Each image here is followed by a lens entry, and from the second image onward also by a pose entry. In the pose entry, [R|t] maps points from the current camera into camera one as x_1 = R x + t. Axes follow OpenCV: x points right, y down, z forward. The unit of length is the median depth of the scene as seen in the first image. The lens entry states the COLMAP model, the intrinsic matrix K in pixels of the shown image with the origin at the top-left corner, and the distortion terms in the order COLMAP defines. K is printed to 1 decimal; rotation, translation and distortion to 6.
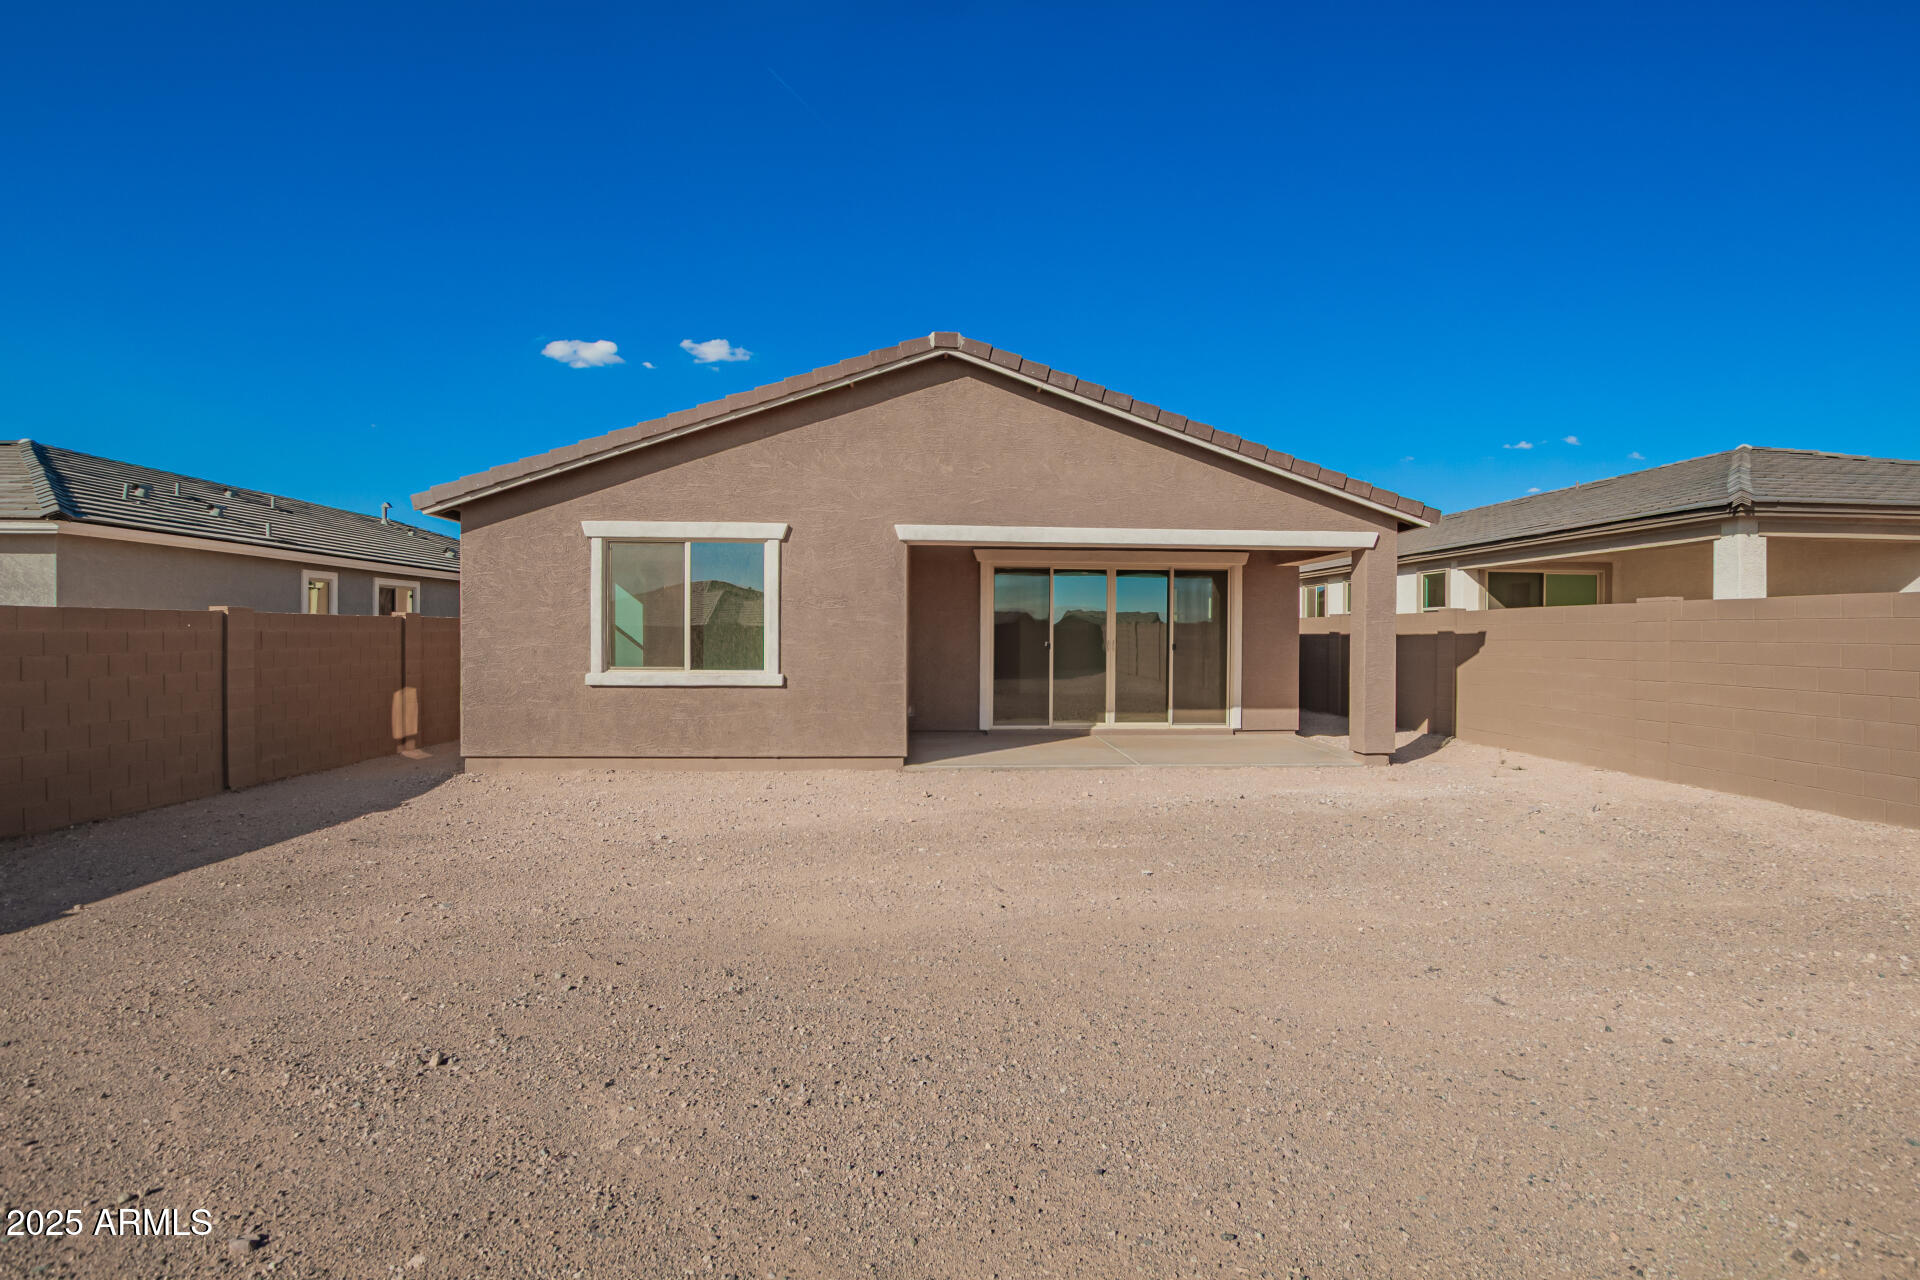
lens RADIAL K [[876.6, 0, 968.0], [0, 876.6, 633.4], [0, 0, 1]] dist [-0.004293, -0.000282]
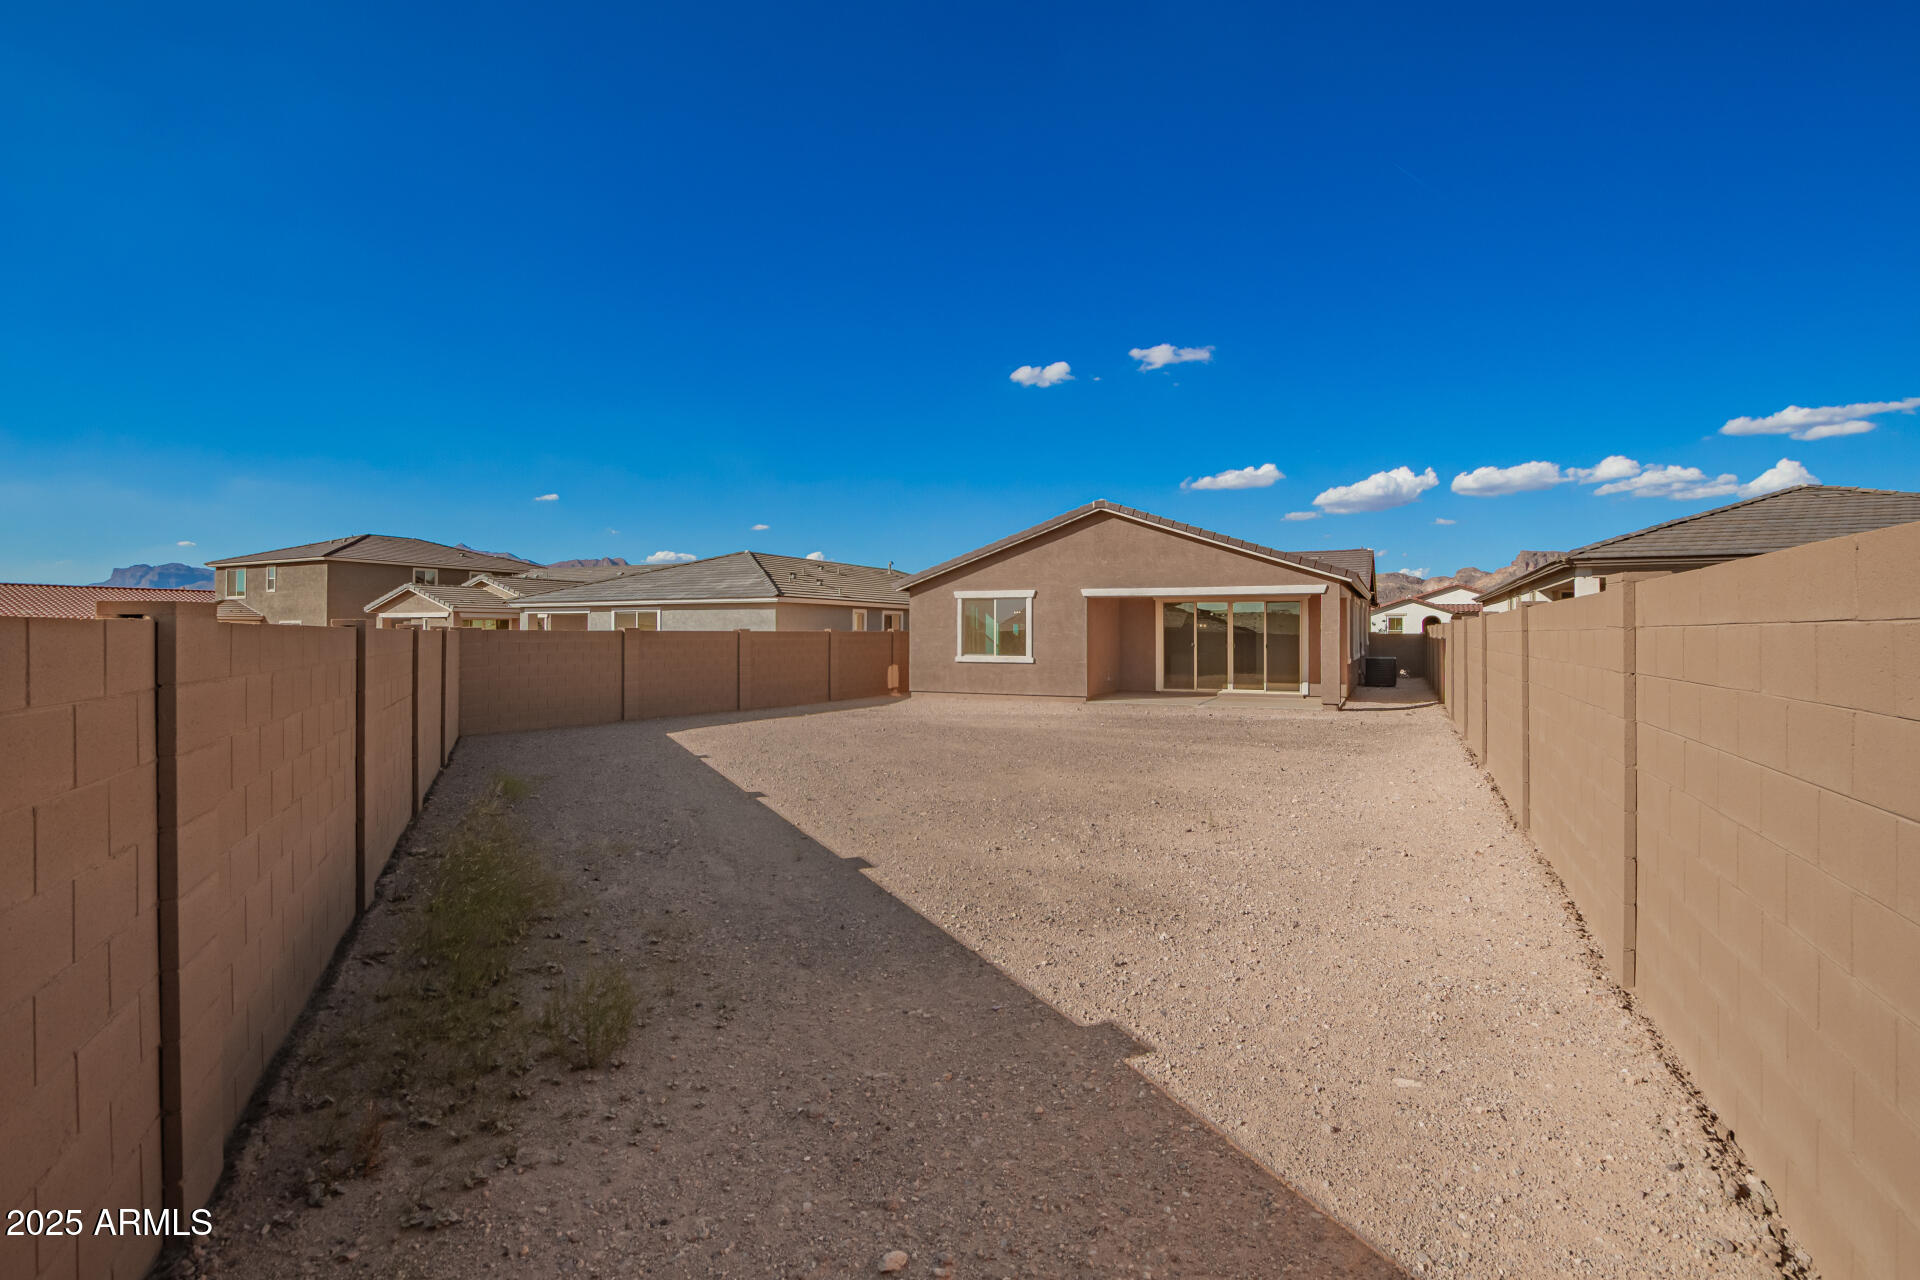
lens RADIAL K [[876.6, 0, 956.0], [0, 876.6, 640.6], [0, 0, 1]] dist [-0.004293, -0.000282]
pose [[0.870688, -0.001484, -0.491833, 0.647456], [0.005697, 0.999959, 0.007069, -0.013378], [0.491802, -0.008957, 0.870661, -0.938750]]
